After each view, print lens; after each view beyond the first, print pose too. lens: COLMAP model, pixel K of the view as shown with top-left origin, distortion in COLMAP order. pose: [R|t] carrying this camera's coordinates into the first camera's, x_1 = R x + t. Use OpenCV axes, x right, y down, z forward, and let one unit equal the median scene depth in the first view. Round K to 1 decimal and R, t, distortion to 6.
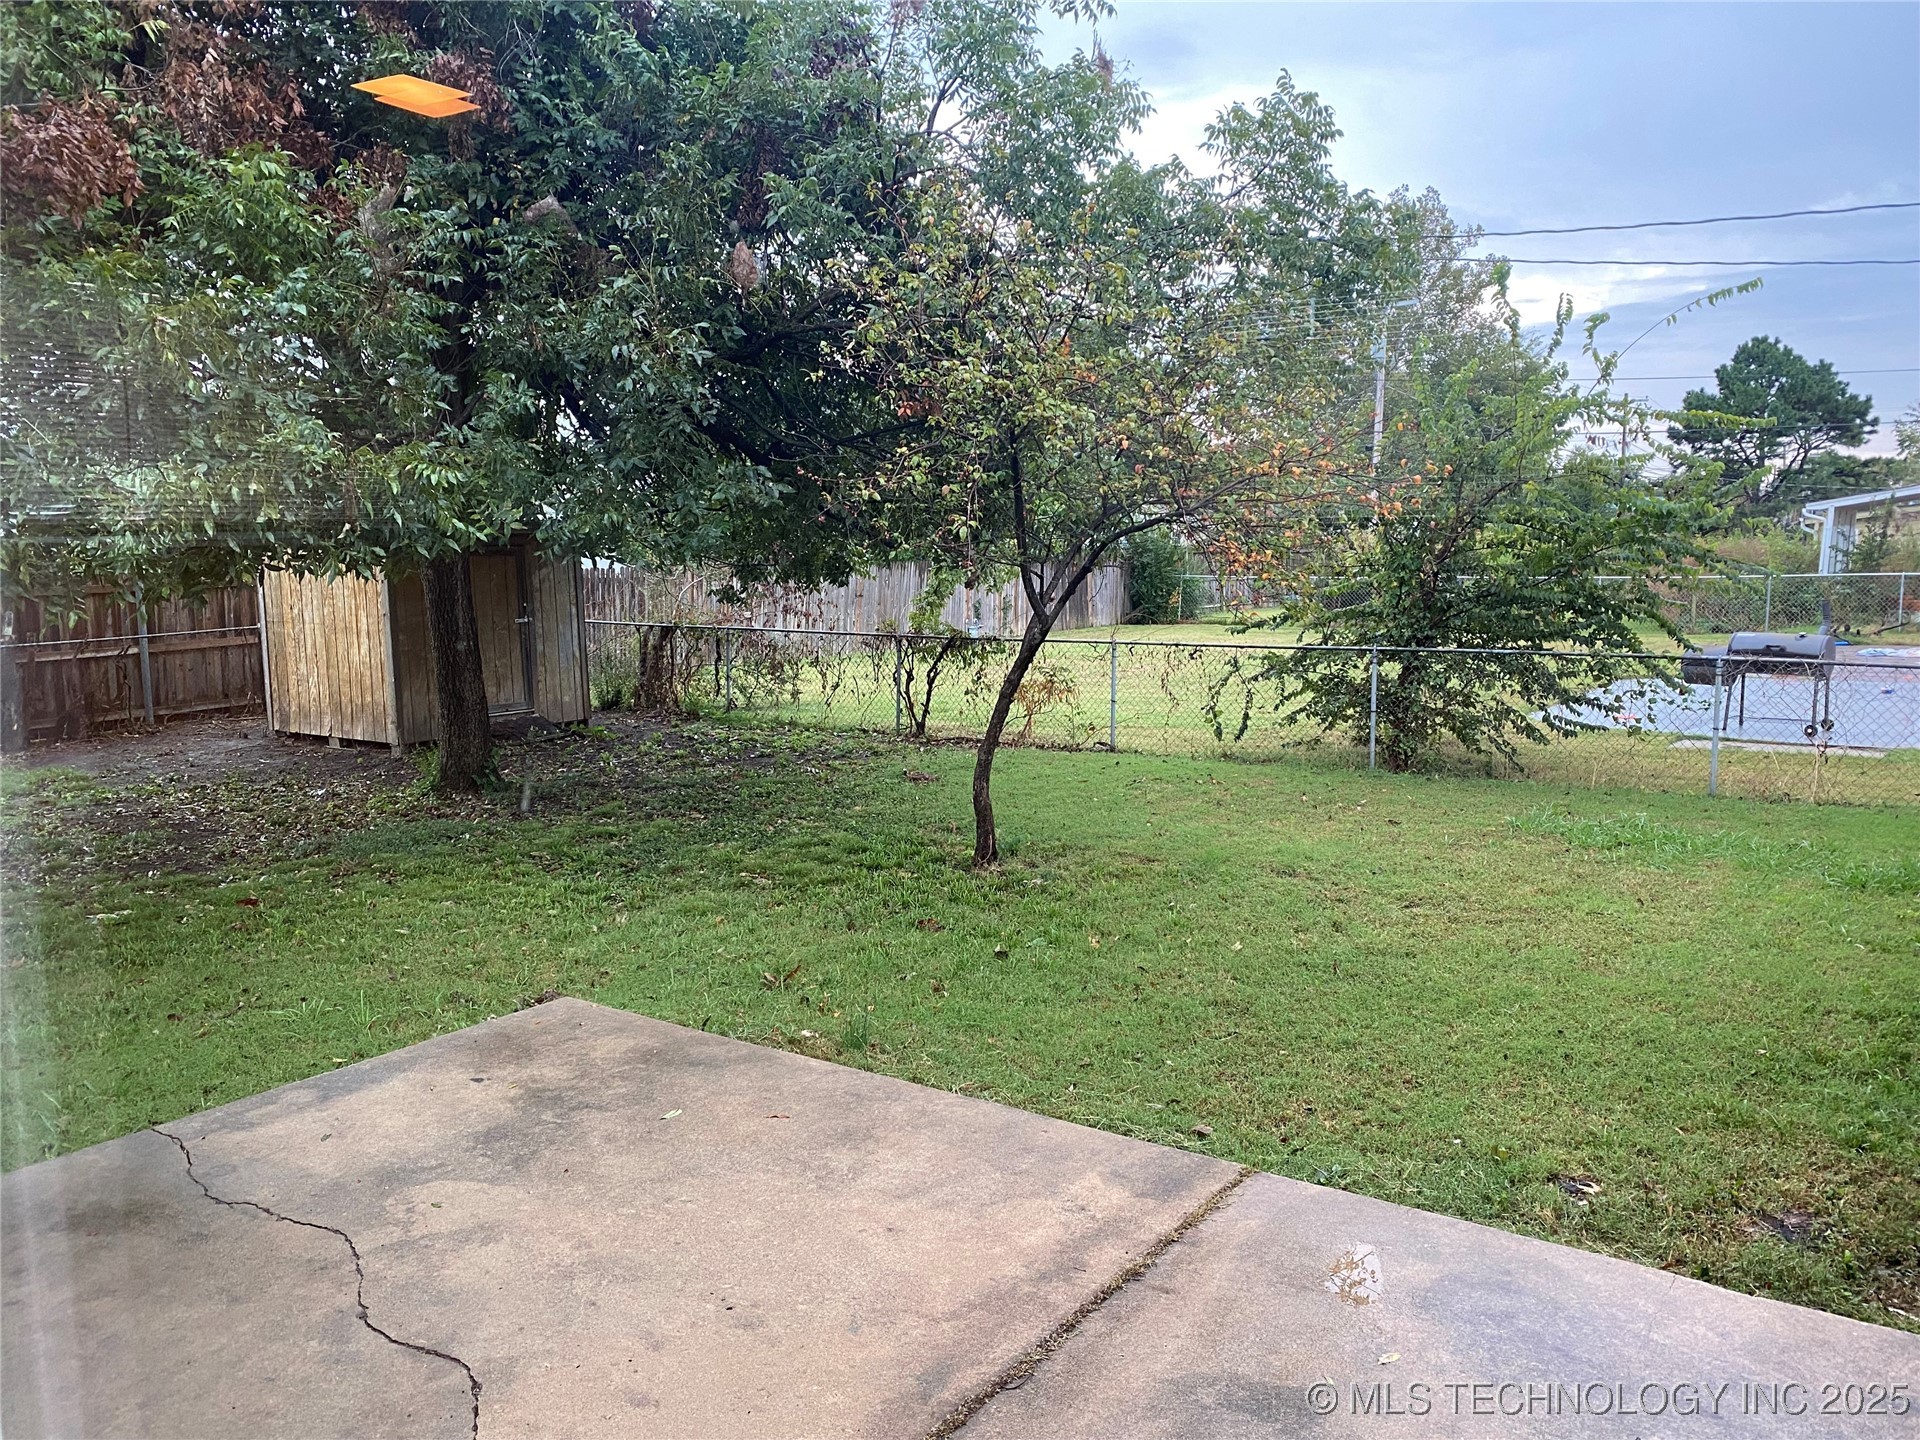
lens RADIAL K [[1460.8, 0, 956.0], [0, 1460.8, 734.5], [0, 0, 1]] dist [0.028150, -0.003776]
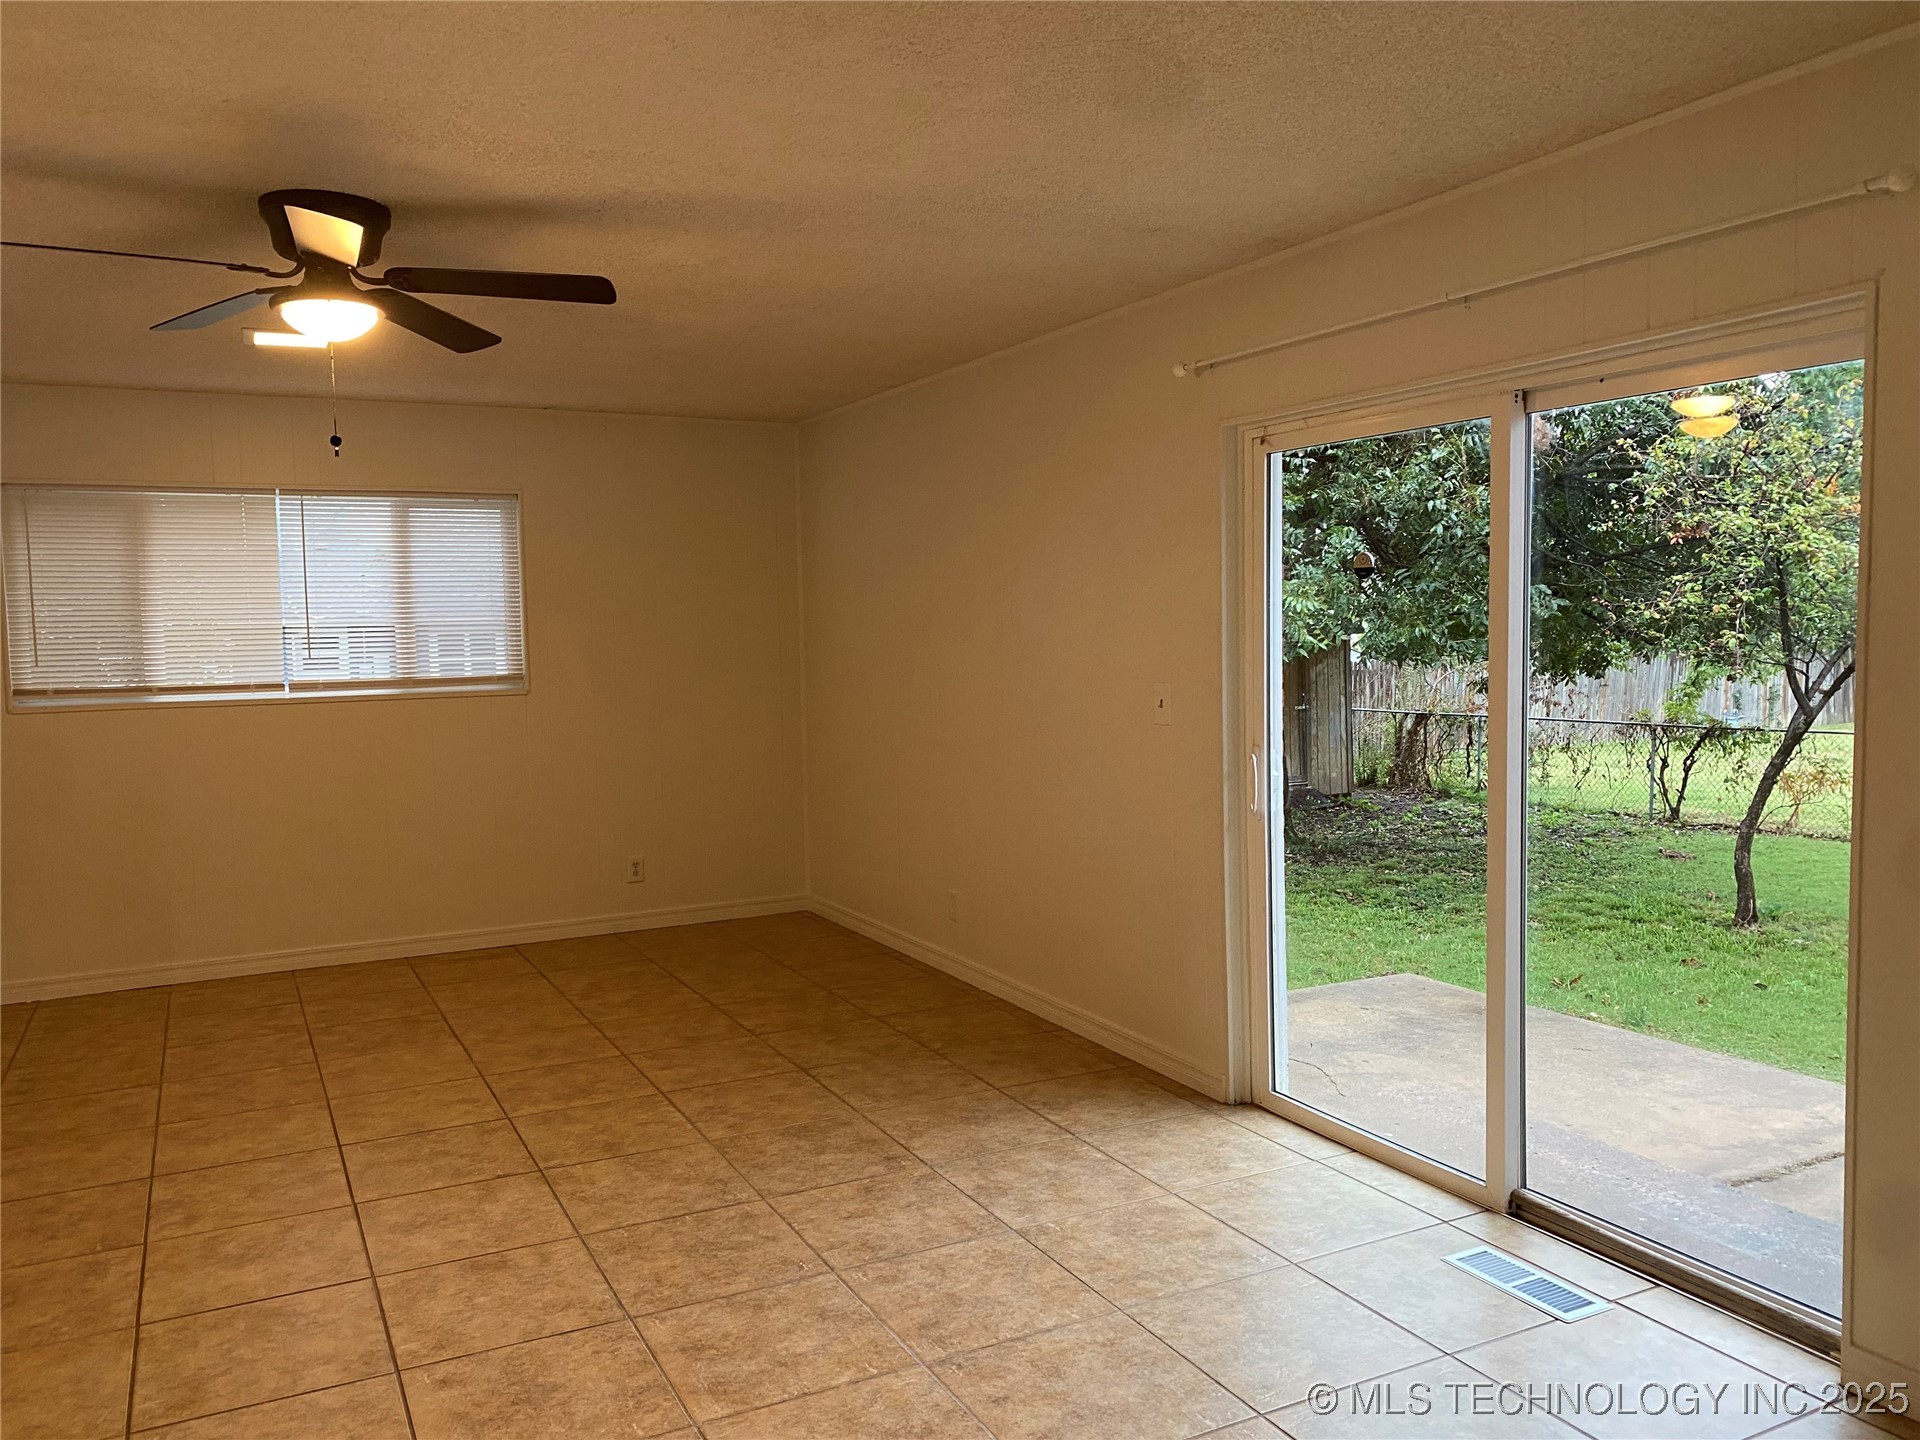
lens RADIAL K [[1460.8, 0, 956.0], [0, 1460.8, 734.5], [0, 0, 1]] dist [0.028150, -0.003776]
pose [[0.890371, 0.017932, -0.454881, -0.005396], [-0.044639, 0.997847, -0.048039, 0.014840], [0.453041, 0.063078, 0.889255, -0.199135]]
